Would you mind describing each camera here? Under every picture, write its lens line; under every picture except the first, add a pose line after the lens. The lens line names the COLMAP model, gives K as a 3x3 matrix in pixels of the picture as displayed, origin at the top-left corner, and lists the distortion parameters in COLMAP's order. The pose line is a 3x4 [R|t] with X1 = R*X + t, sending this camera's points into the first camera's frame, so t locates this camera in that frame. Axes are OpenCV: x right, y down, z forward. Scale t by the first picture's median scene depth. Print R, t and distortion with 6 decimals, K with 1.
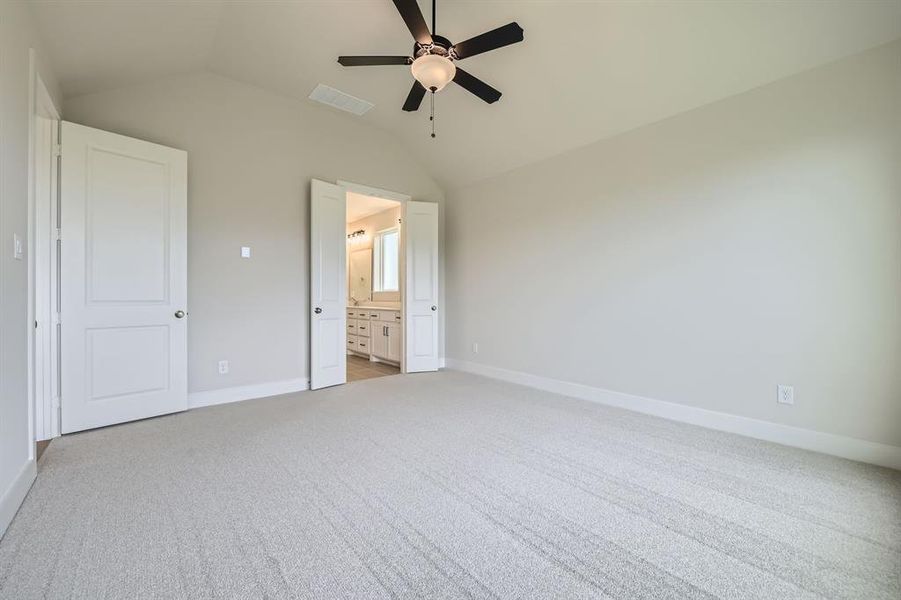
lens RADIAL K [[364.5, 0, 447.2], [0, 364.5, 299.7], [0, 0, 1]] dist [-0.001069, -0.000117]
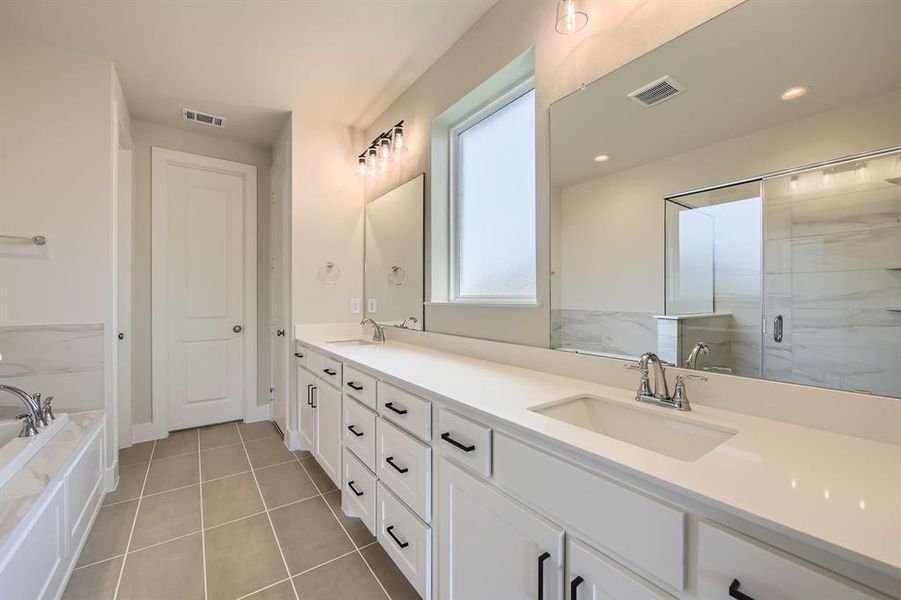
lens RADIAL K [[364.5, 0, 447.2], [0, 364.5, 299.7], [0, 0, 1]] dist [-0.001069, -0.000117]
pose [[0.996236, 0.000953, -0.086671, -0.155782], [-0.001263, 0.999993, -0.003523, -0.023883], [0.086668, 0.003619, 0.996231, 0.666014]]
